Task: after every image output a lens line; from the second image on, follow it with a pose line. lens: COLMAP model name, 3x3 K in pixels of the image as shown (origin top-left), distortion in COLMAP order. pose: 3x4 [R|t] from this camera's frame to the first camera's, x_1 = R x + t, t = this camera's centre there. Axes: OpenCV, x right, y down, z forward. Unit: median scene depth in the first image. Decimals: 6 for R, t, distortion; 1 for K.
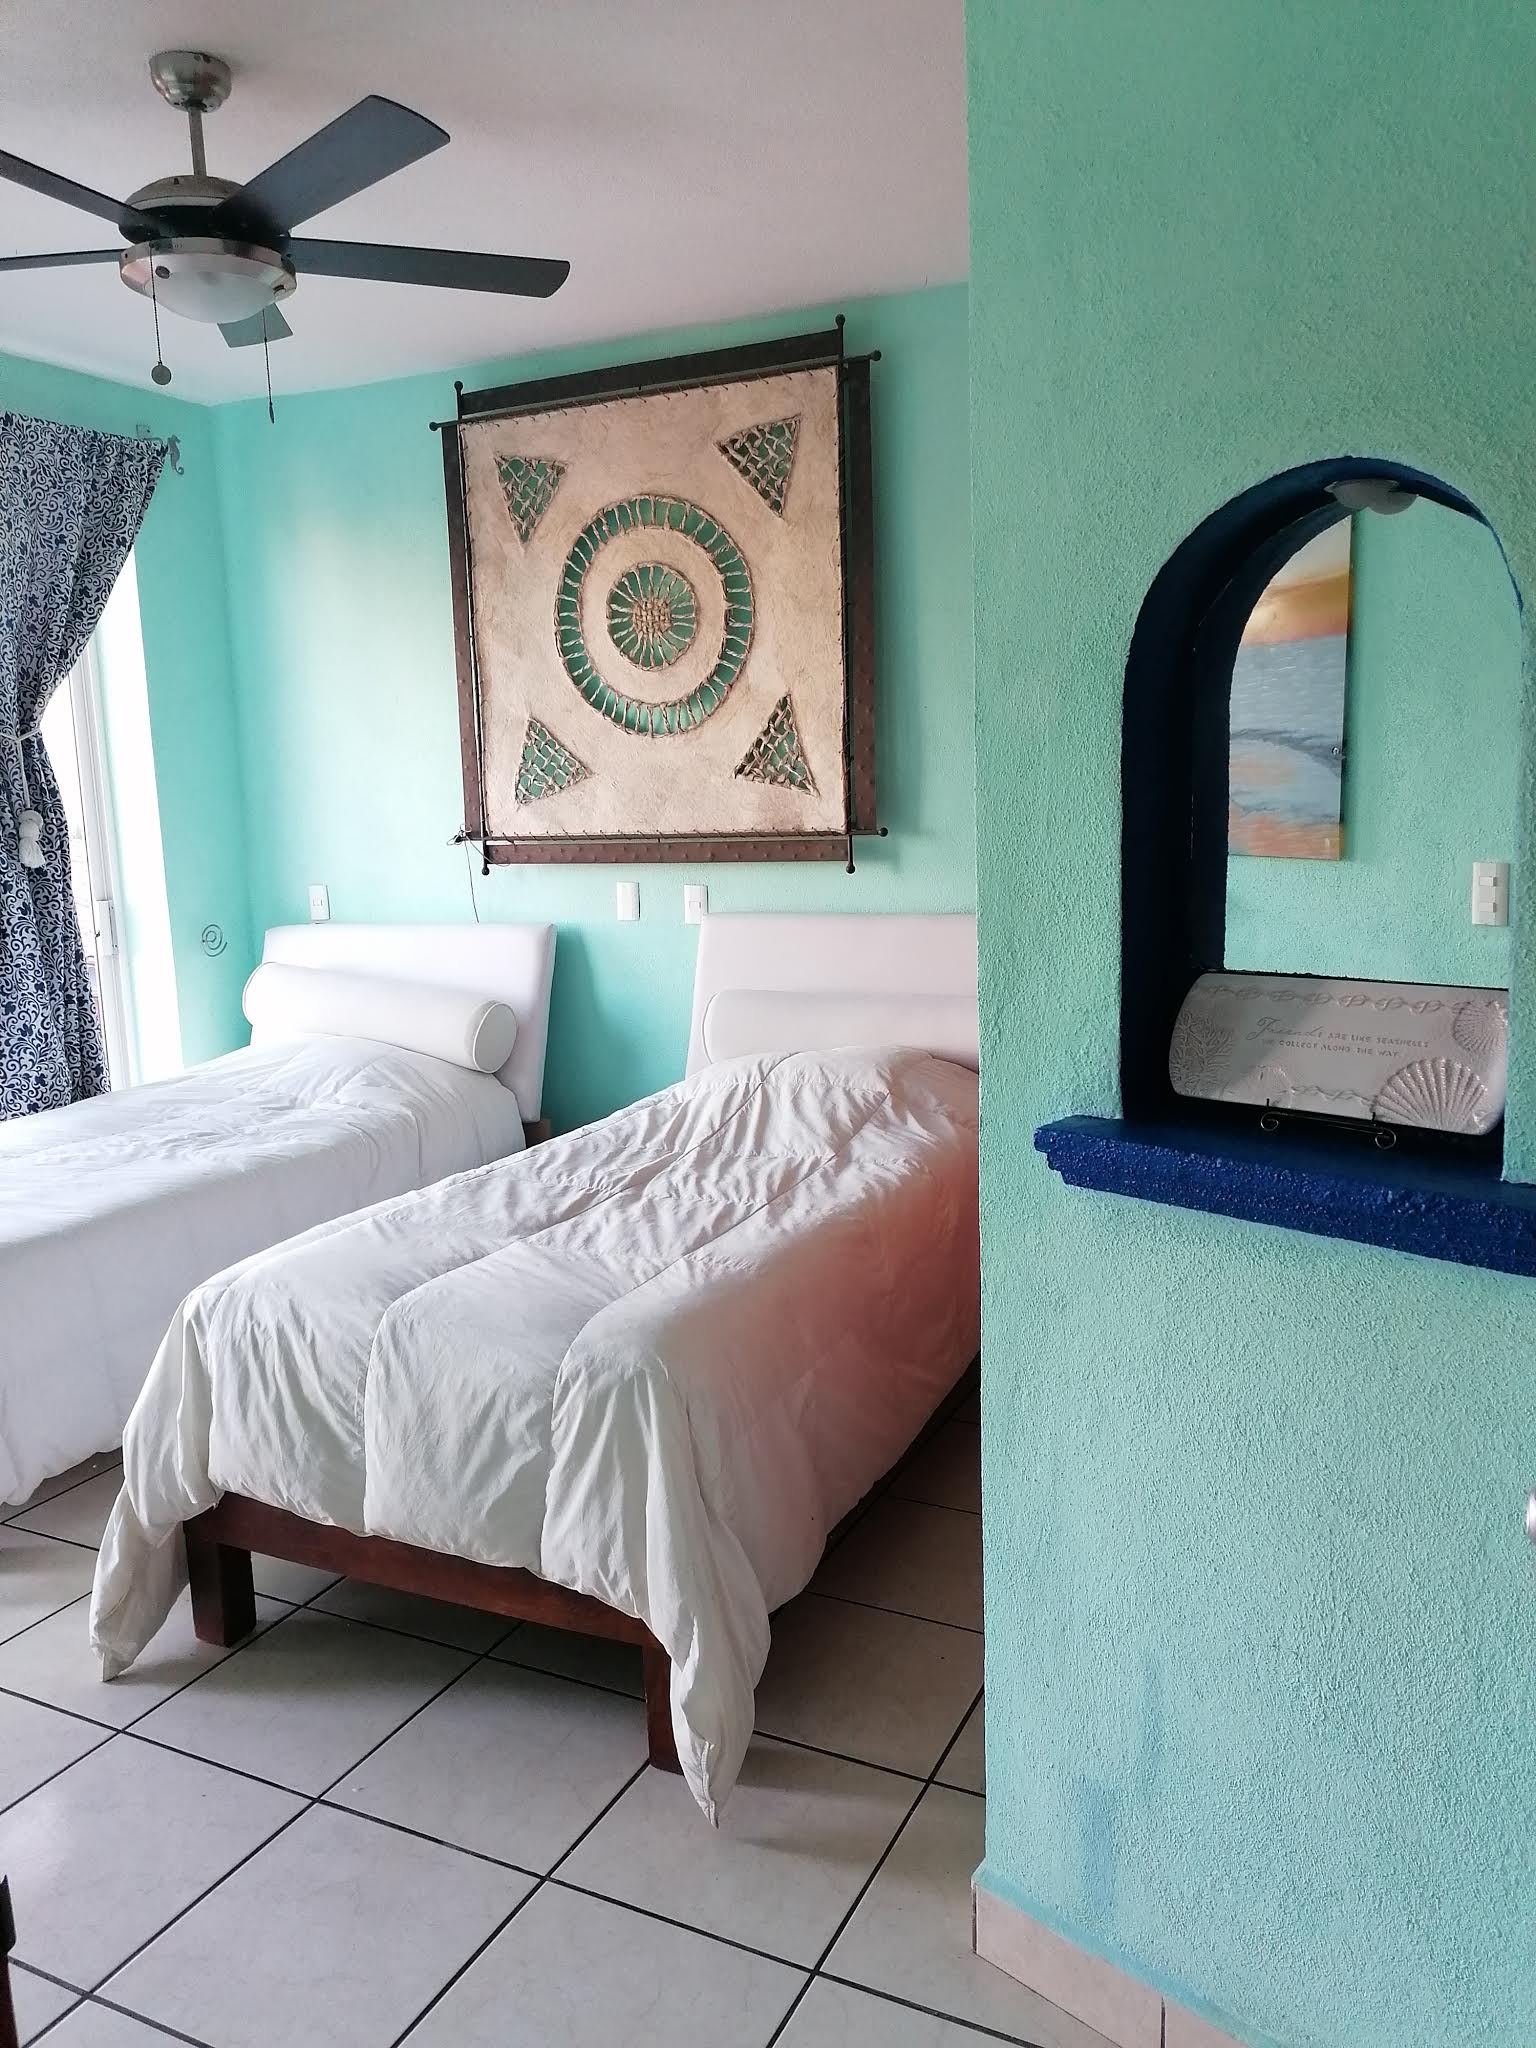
lens RADIAL K [[1538.8, 0, 773.9], [0, 1538.8, 1029.4], [0, 0, 1]] dist [0.080554, -0.086073]
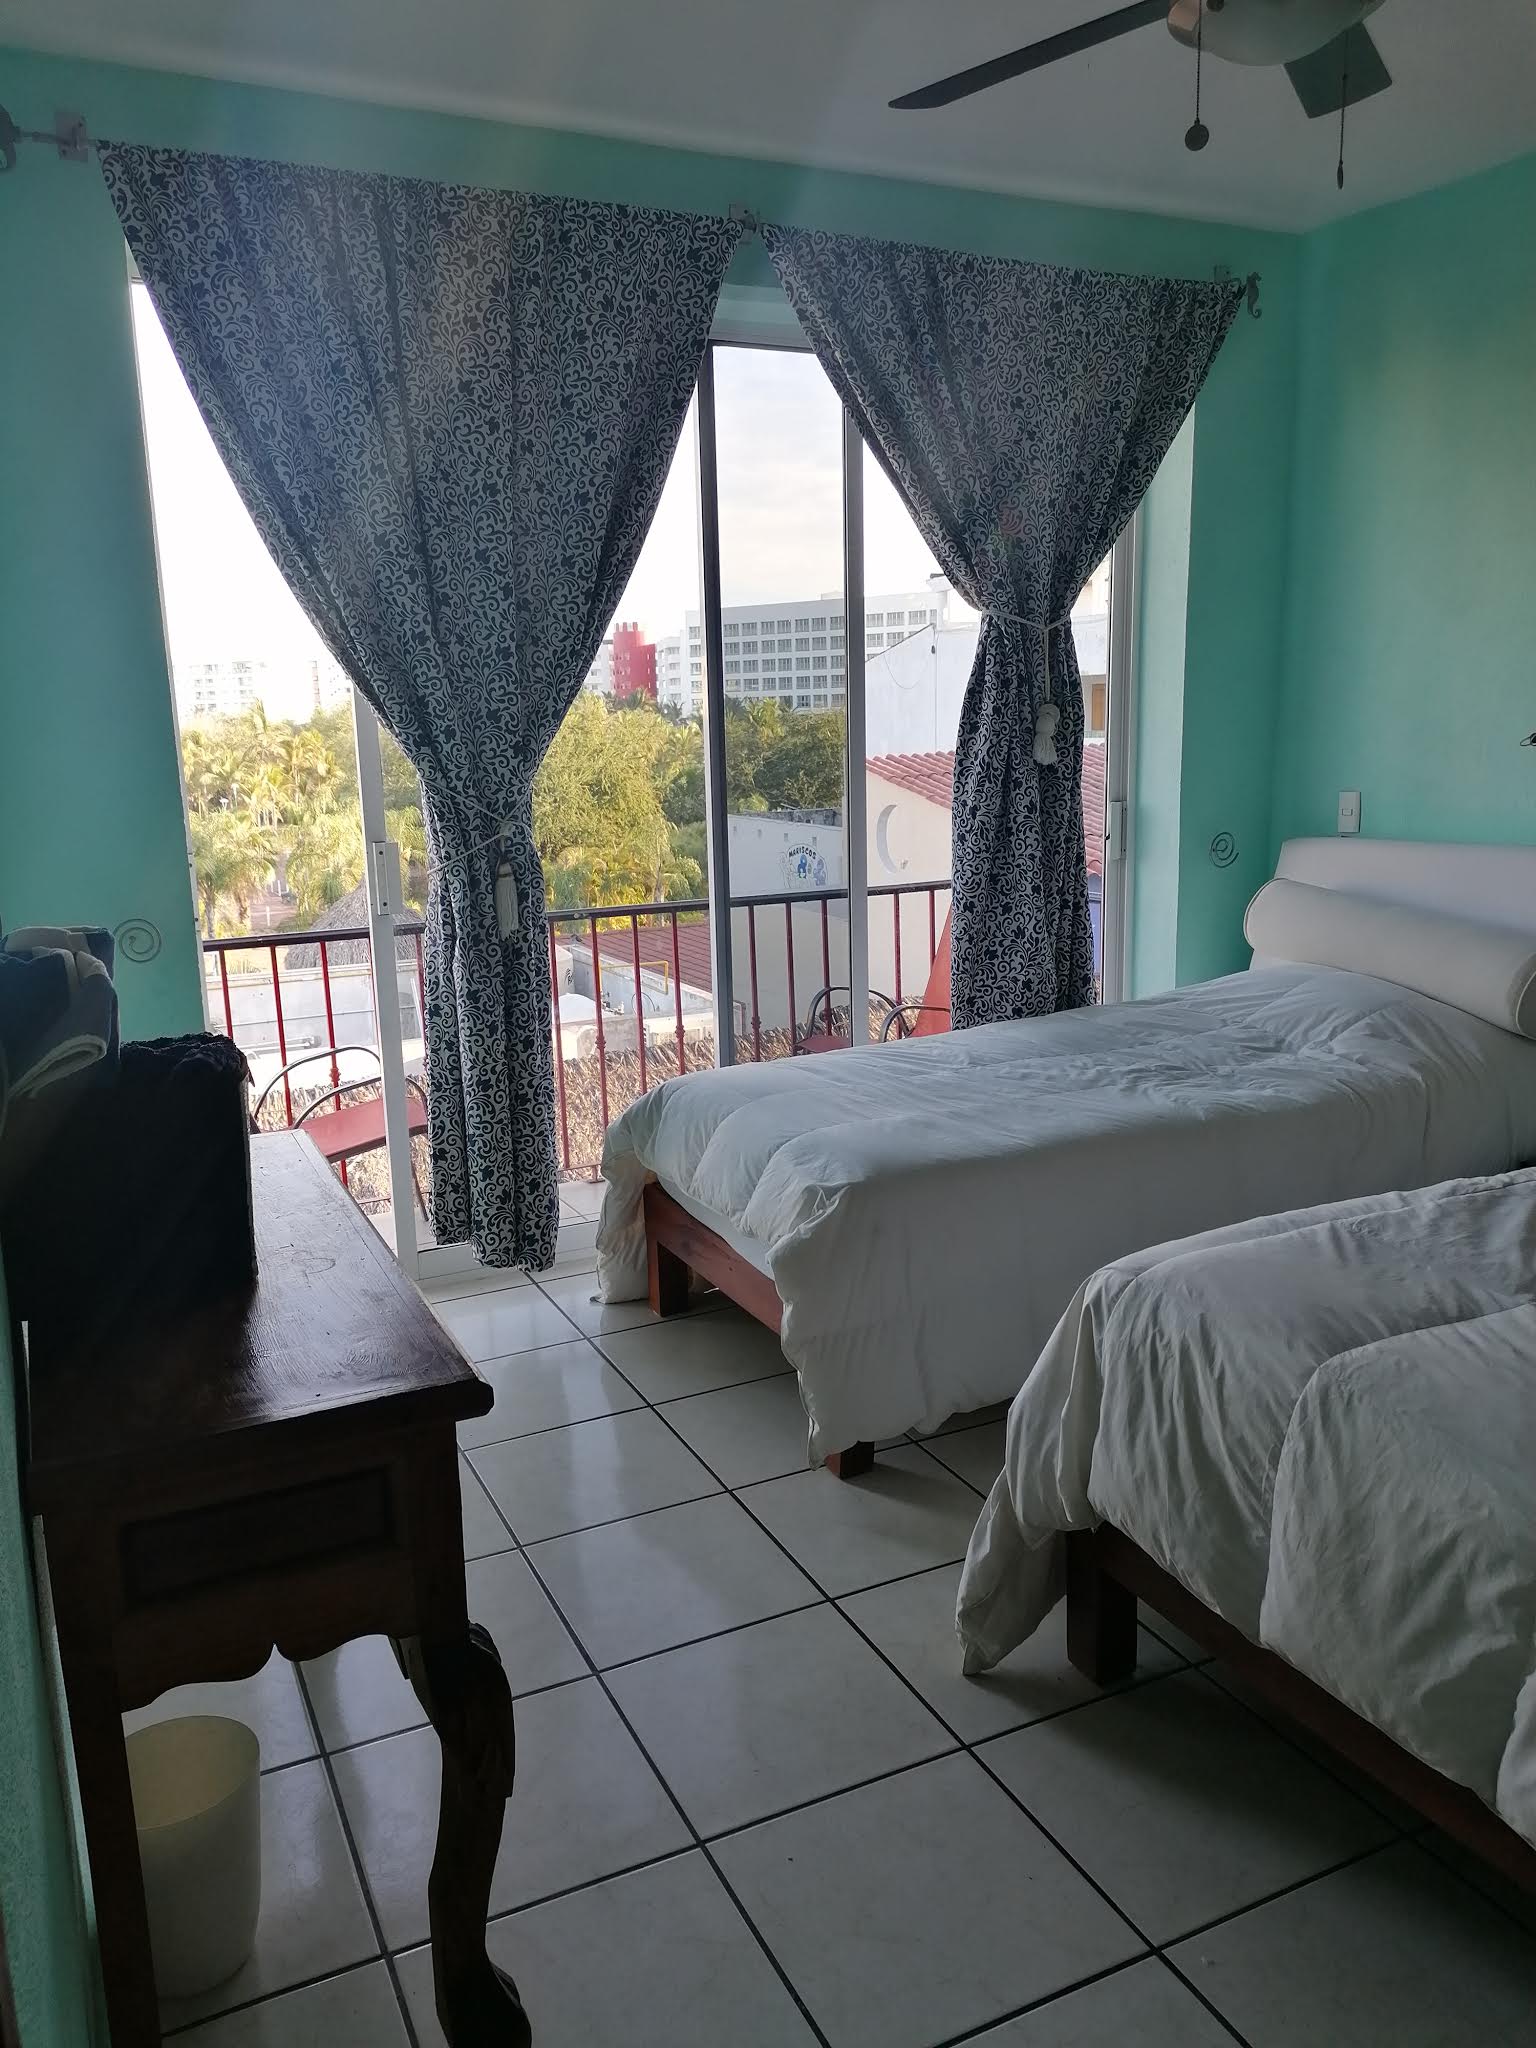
lens RADIAL K [[1538.8, 0, 763.1], [0, 1538.8, 1024.1], [0, 0, 1]] dist [0.080554, -0.086073]
pose [[0.787162, 0.129494, -0.602999, -0.017752], [-0.094768, 0.991494, 0.089211, -0.014148], [0.609422, -0.013079, 0.792738, 0.144291]]
